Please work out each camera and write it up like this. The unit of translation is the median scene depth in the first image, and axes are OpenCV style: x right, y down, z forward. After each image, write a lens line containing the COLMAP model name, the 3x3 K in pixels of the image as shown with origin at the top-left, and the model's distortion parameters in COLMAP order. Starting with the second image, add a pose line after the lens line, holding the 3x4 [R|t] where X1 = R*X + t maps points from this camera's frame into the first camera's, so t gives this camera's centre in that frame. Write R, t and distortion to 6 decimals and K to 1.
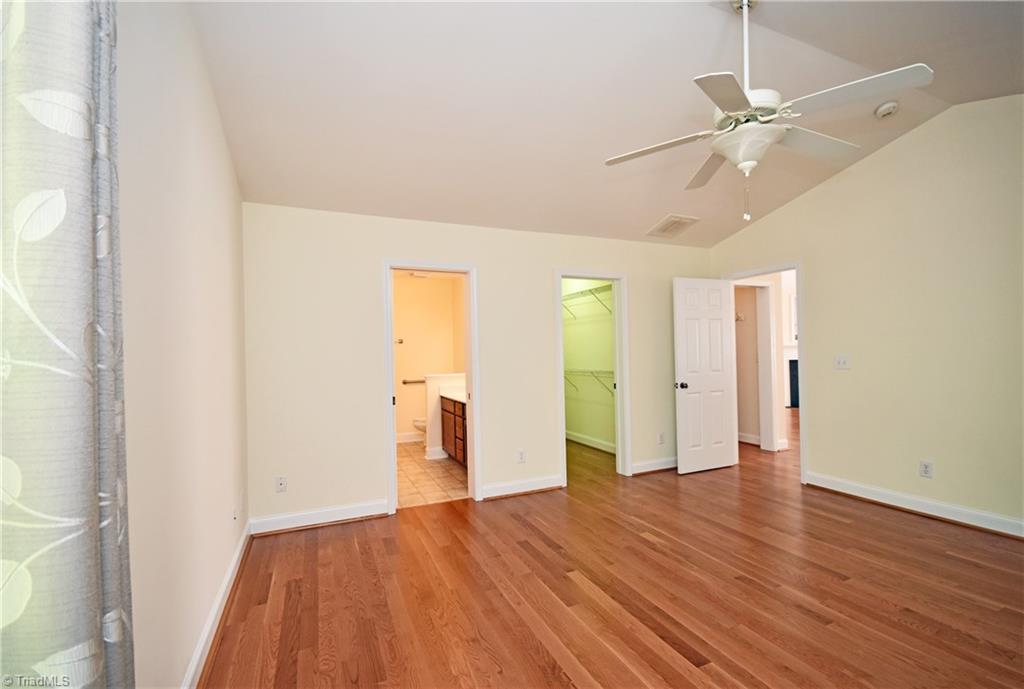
lens RADIAL K [[447.3, 0, 514.8], [0, 447.3, 347.9], [0, 0, 1]] dist [-0.002332, -0.000366]
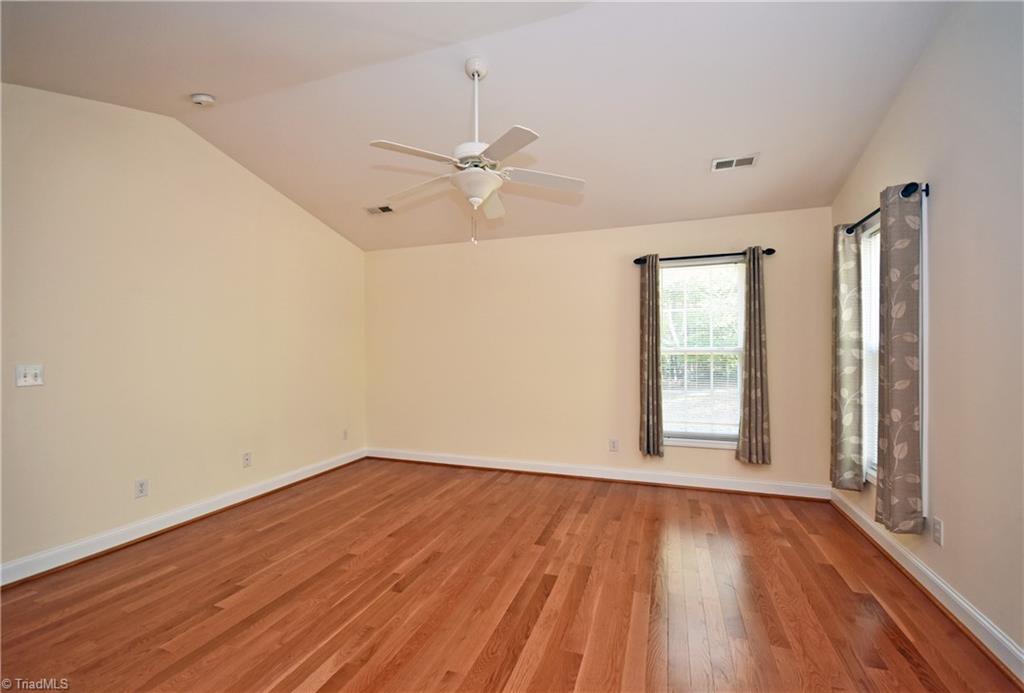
lens RADIAL K [[442.8, 0, 507.5], [0, 442.8, 348.6], [0, 0, 1]] dist [-0.000703, 0.000120]
pose [[-0.715165, 0.030050, 0.698309, -0.321683], [0.018098, 0.999537, -0.024478, 0.032002], [-0.698721, -0.004868, -0.715378, 1.478194]]
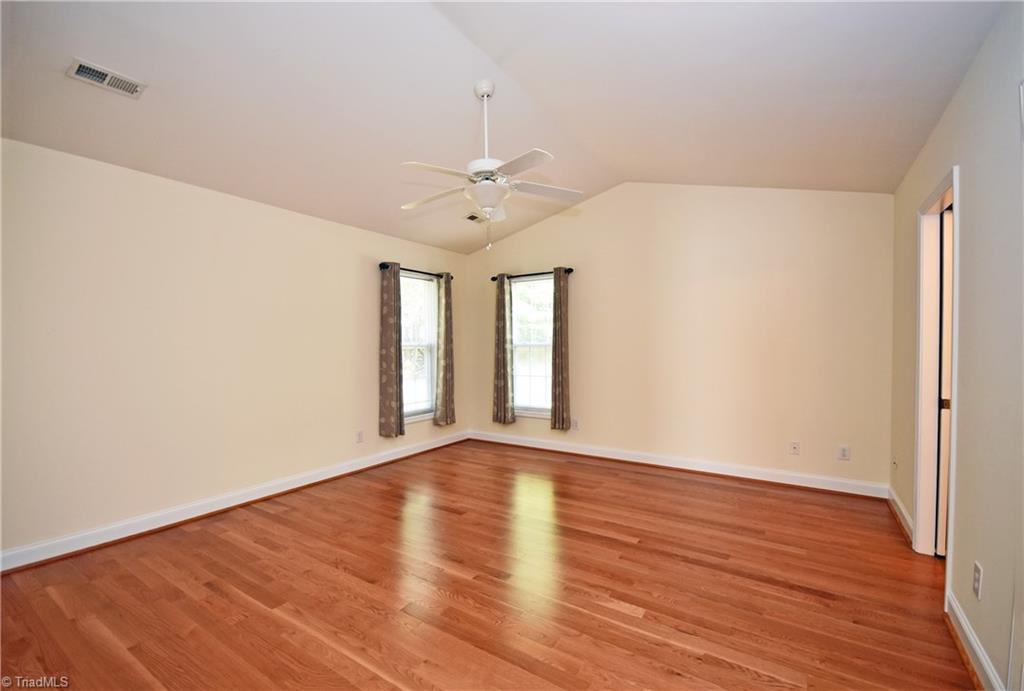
lens RADIAL K [[442.8, 0, 507.5], [0, 442.8, 347.6], [0, 0, 1]] dist [-0.000703, 0.000120]
pose [[-0.845476, 0.032348, -0.533032, 0.985502], [0.025694, 0.999472, 0.019899, -0.006904], [0.533395, 0.003128, -0.845861, 1.783329]]
